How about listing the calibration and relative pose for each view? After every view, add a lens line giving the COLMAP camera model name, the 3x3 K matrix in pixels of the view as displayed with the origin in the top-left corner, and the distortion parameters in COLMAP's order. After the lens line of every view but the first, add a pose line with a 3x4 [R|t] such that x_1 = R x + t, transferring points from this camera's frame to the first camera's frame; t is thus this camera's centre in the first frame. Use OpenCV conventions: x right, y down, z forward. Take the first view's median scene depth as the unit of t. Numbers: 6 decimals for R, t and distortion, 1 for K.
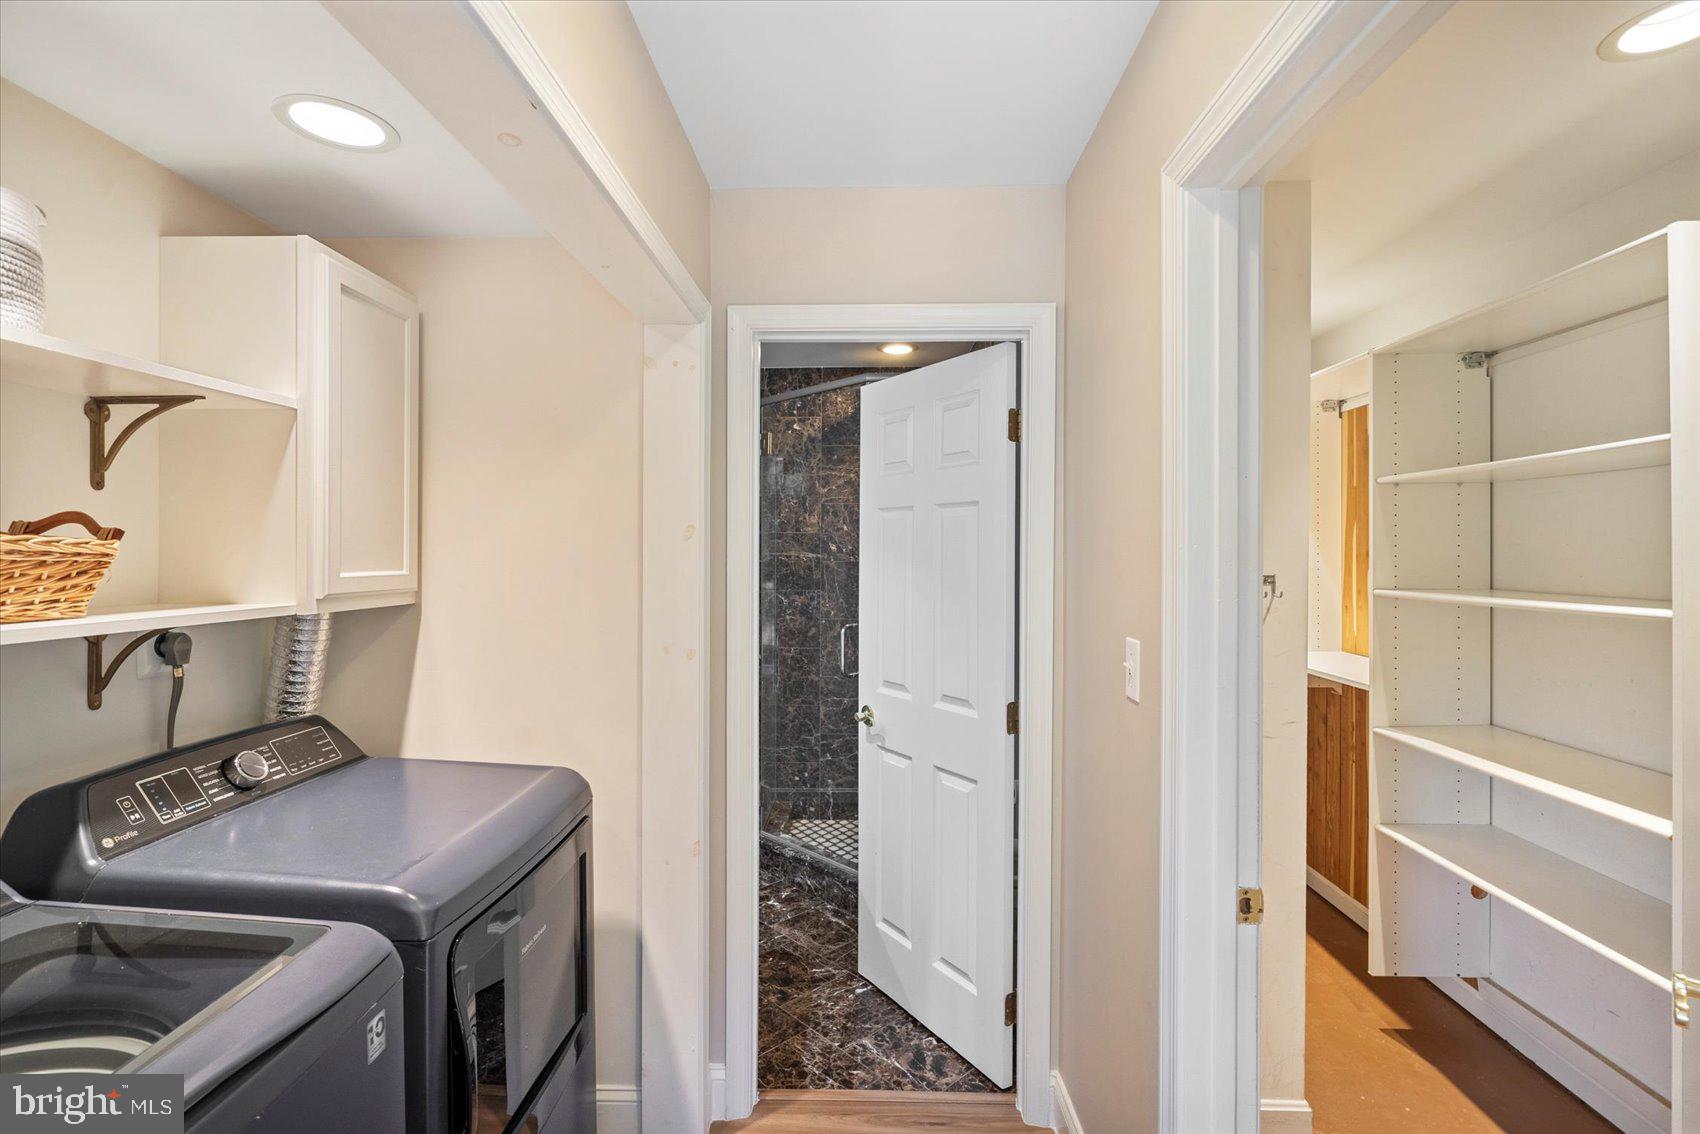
lens RADIAL K [[778.5, 0, 841.6], [0, 778.5, 554.3], [0, 0, 1]] dist [-0.000670, 0.003033]
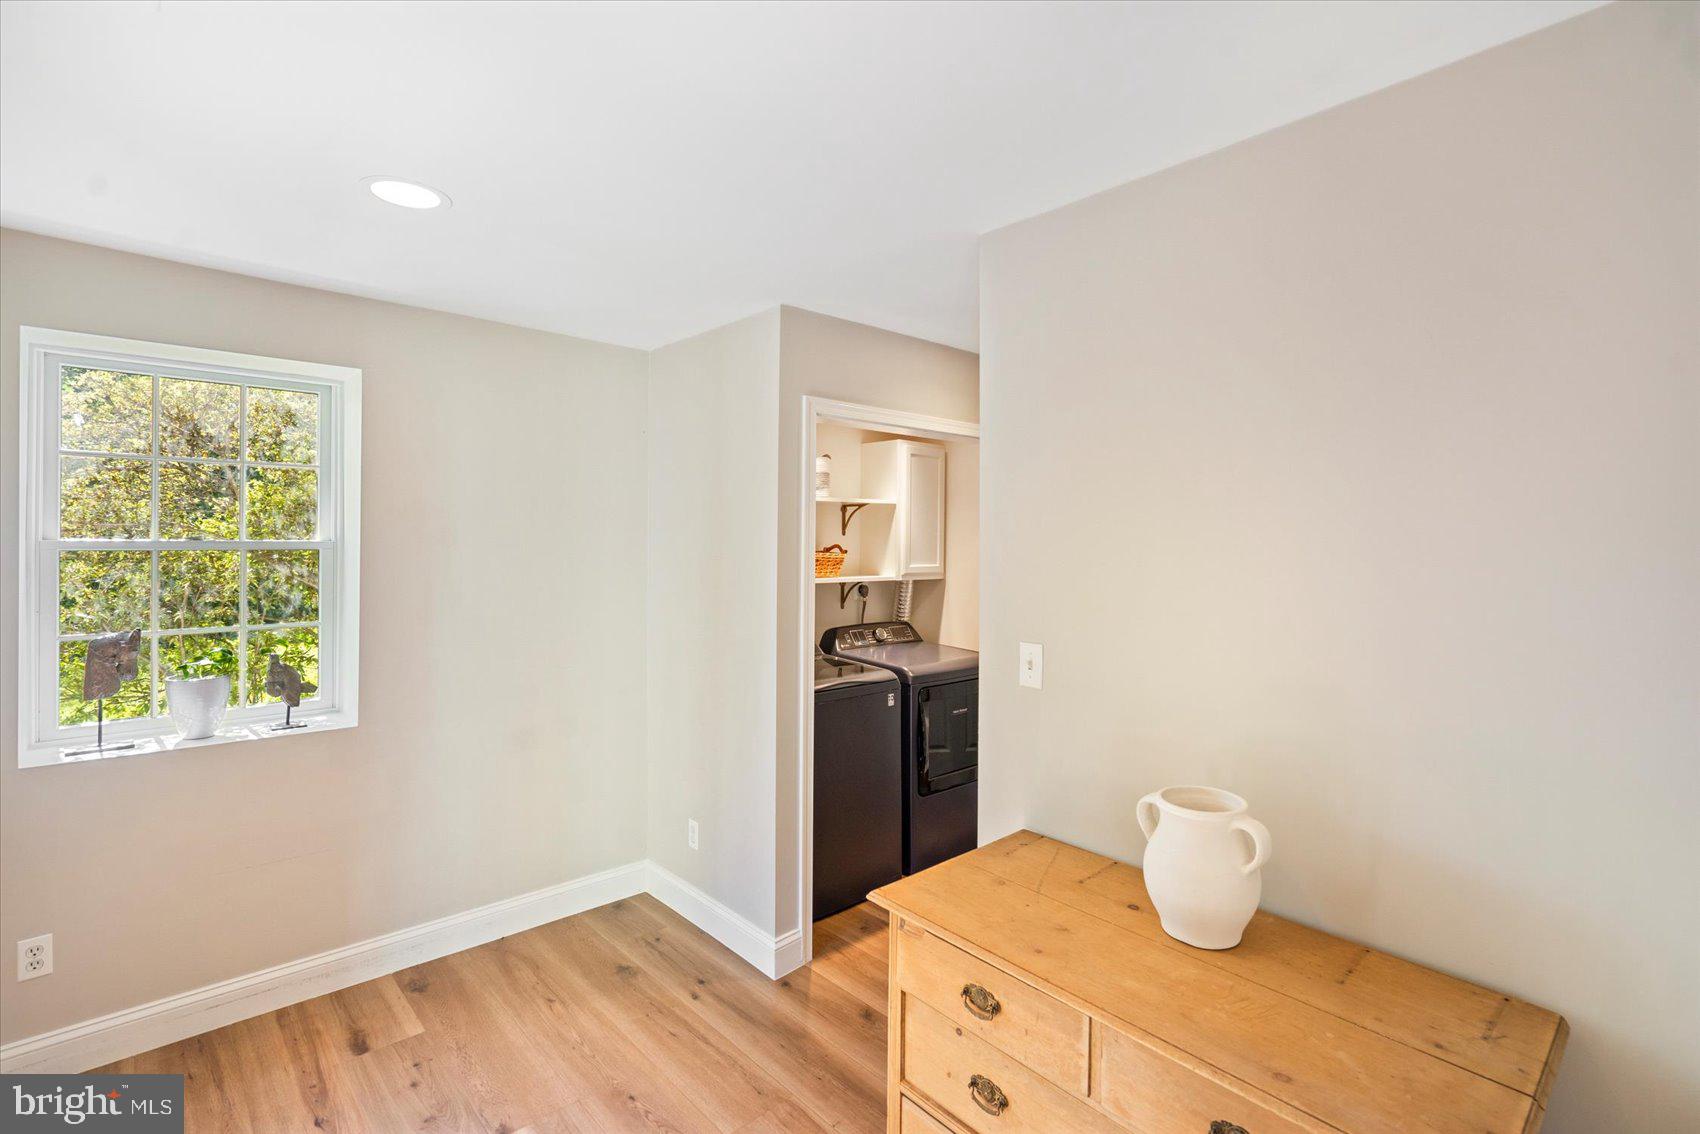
lens RADIAL K [[778.5, 0, 852.3], [0, 778.5, 555.3], [0, 0, 1]] dist [-0.000670, 0.003033]
pose [[0.704568, 0.027712, -0.709095, 1.155198], [-0.014468, 0.999590, 0.024689, -0.076246], [0.709489, -0.007136, 0.704680, -1.051875]]
